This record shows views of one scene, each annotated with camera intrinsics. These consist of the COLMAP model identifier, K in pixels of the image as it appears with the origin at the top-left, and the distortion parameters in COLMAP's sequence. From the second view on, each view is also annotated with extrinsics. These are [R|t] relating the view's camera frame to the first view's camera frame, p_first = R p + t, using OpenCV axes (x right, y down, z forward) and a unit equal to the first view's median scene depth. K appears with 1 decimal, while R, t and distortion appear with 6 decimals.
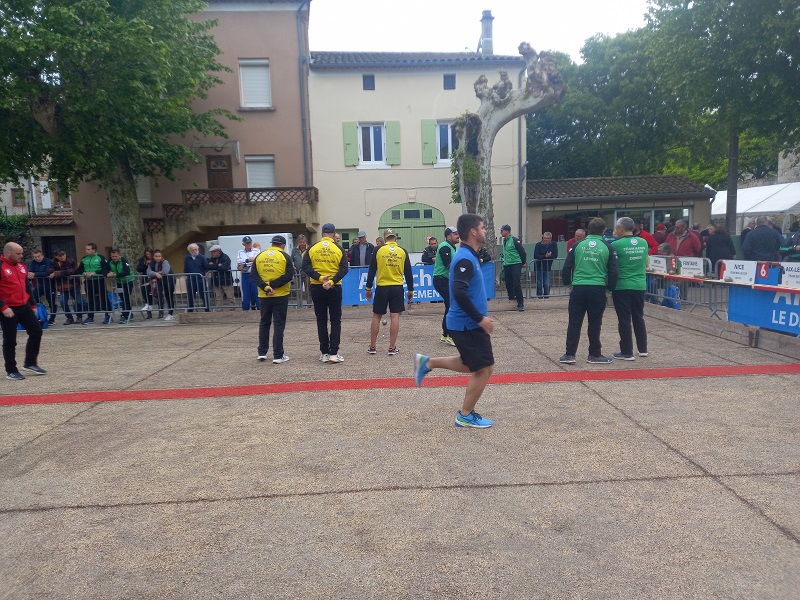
lens RADIAL K [[574.8, 0, 401.2], [0, 574.8, 293.2], [0, 0, 1]] dist [0.120082, -0.113343]
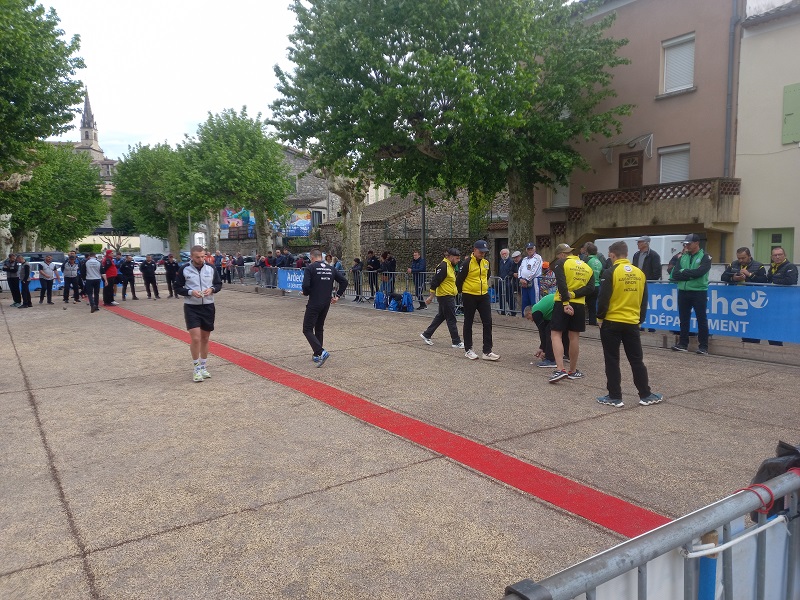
lens RADIAL K [[574.8, 0, 401.2], [0, 574.8, 293.2], [0, 0, 1]] dist [0.120082, -0.113343]
pose [[0.555005, 0.087648, -0.827217, 0.429906], [-0.077559, 0.995554, 0.053447, -0.047009], [0.828224, 0.034494, 0.559335, 0.255824]]
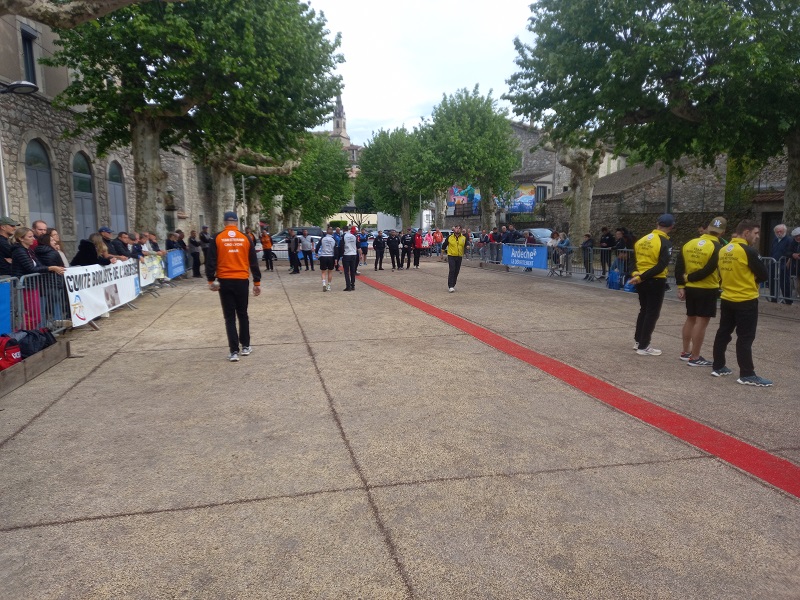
lens RADIAL K [[572.1, 0, 401.0], [0, 572.1, 289.7], [0, 0, 1]] dist [0.128954, -0.111202]
pose [[0.213037, 0.135172, -0.967648, 0.421954], [-0.086637, 0.989096, 0.119095, -0.044078], [0.973195, 0.058462, 0.222425, 0.235826]]
